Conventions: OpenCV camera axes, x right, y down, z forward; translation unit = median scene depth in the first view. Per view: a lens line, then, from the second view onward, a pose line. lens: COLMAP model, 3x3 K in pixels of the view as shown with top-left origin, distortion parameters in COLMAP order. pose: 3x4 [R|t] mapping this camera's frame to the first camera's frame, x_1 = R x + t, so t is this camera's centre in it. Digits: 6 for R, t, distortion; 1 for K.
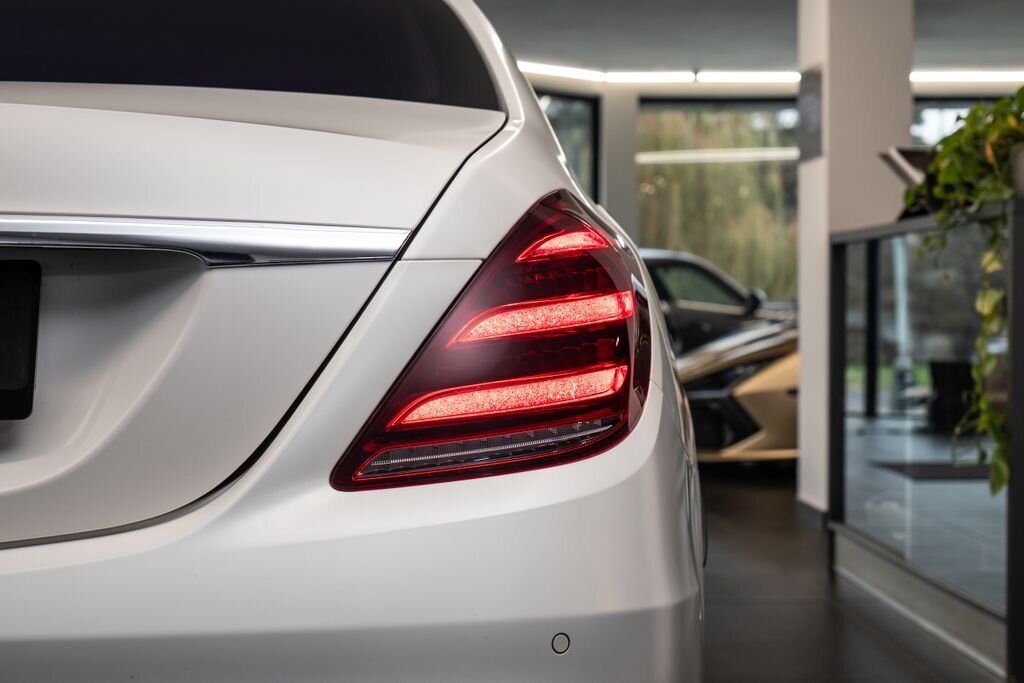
lens RADIAL K [[1908.7, 0, 512.0], [0, 1908.7, 341.5], [0, 0, 1]] dist [-0.001082, 0.065792]
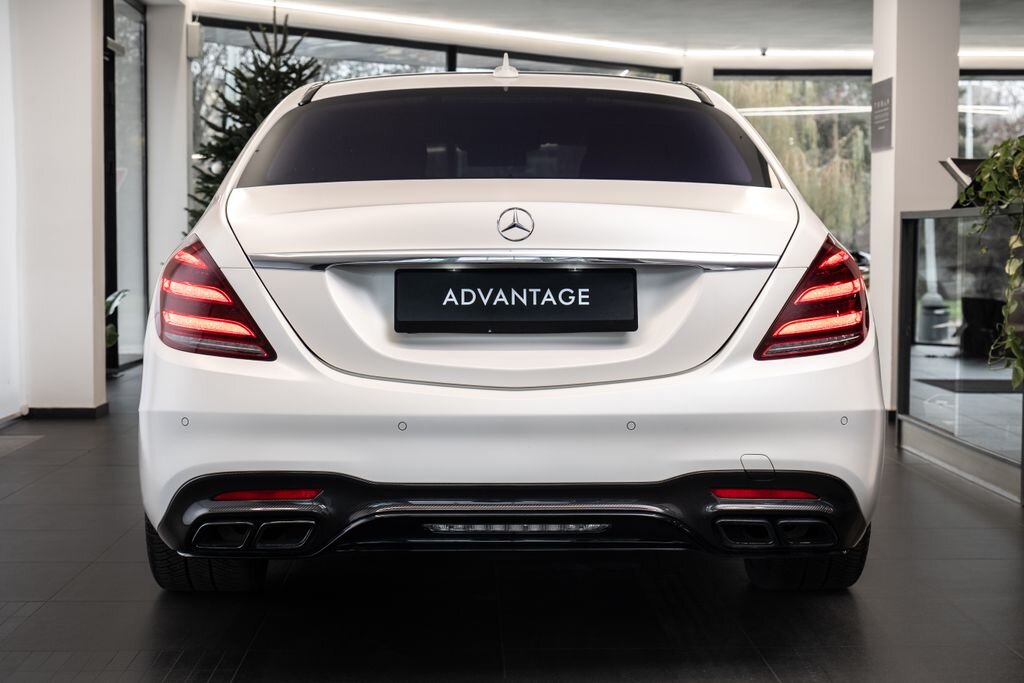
lens RADIAL K [[1799.5, 0, 512.0], [0, 1799.5, 341.5], [0, 0, 1]] dist [-0.005822, 0.027520]
pose [[0.999675, 0.005702, -0.024845, -0.127844], [-0.004766, 0.999282, 0.037591, -0.012743], [0.025041, -0.037460, 0.998984, -0.500131]]
